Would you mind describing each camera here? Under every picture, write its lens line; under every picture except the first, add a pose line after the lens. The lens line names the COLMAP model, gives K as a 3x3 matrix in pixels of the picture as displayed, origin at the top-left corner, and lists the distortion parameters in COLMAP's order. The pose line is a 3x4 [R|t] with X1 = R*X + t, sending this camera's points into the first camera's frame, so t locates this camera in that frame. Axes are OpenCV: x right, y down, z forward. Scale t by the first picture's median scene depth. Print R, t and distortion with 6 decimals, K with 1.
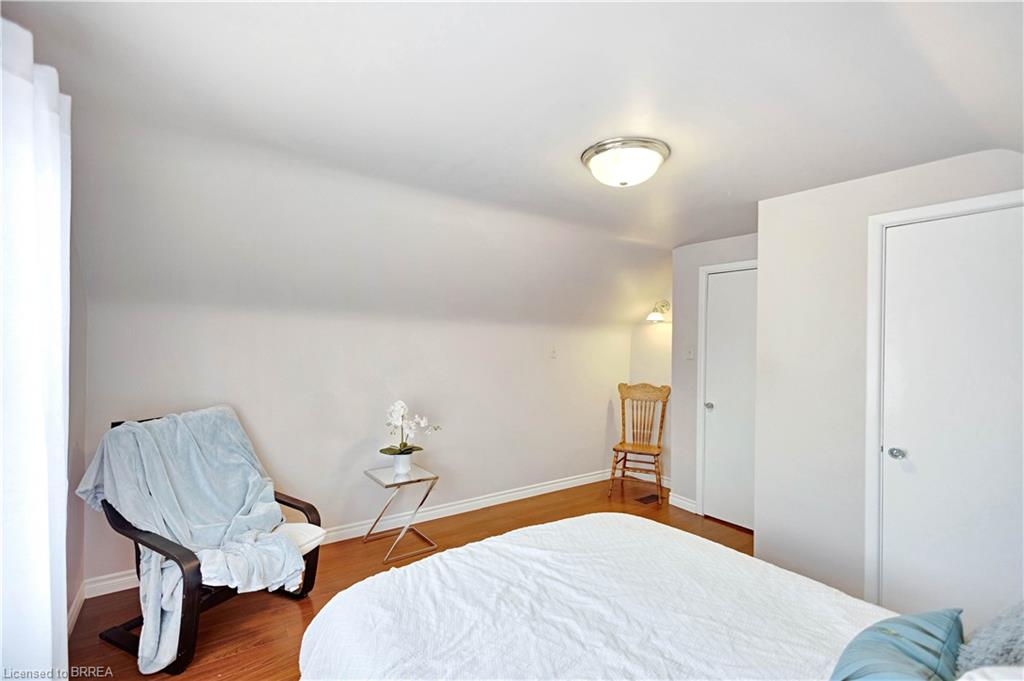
lens RADIAL K [[445.8, 0, 513.7], [0, 445.8, 337.1], [0, 0, 1]] dist [-0.003078, -0.000485]
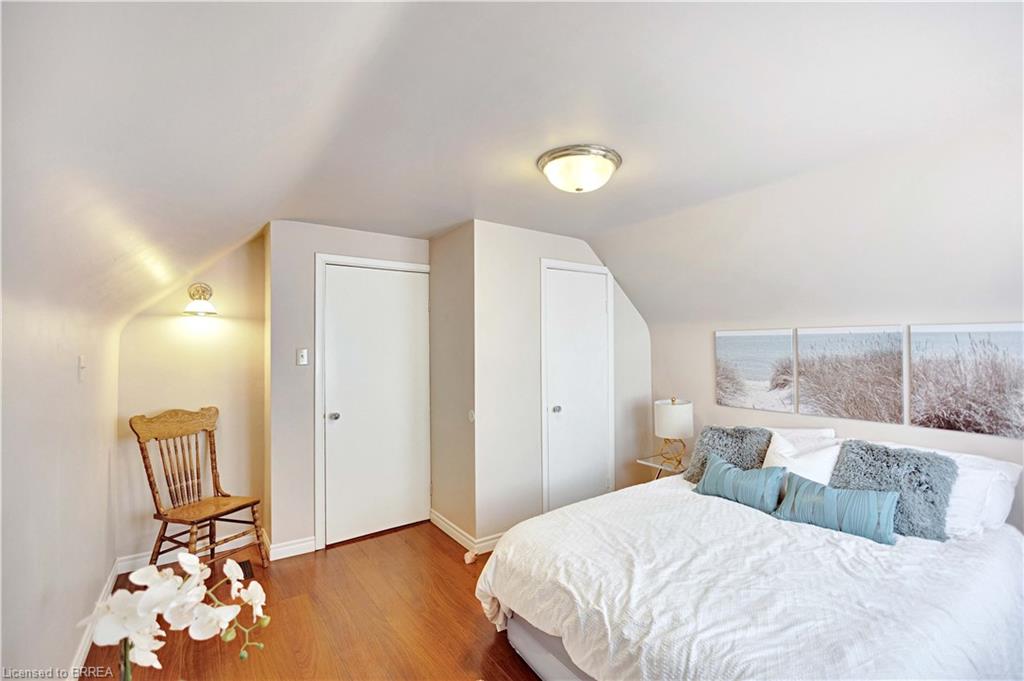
lens RADIAL K [[441.2, 0, 551.6], [0, 441.2, 339.0], [0, 0, 1]] dist [-0.000732, 0.000230]
pose [[-0.010386, -0.004488, 0.999936, -0.718473], [-0.003717, 0.999983, 0.004450, -0.002473], [-0.999939, -0.003671, -0.010403, 0.996563]]
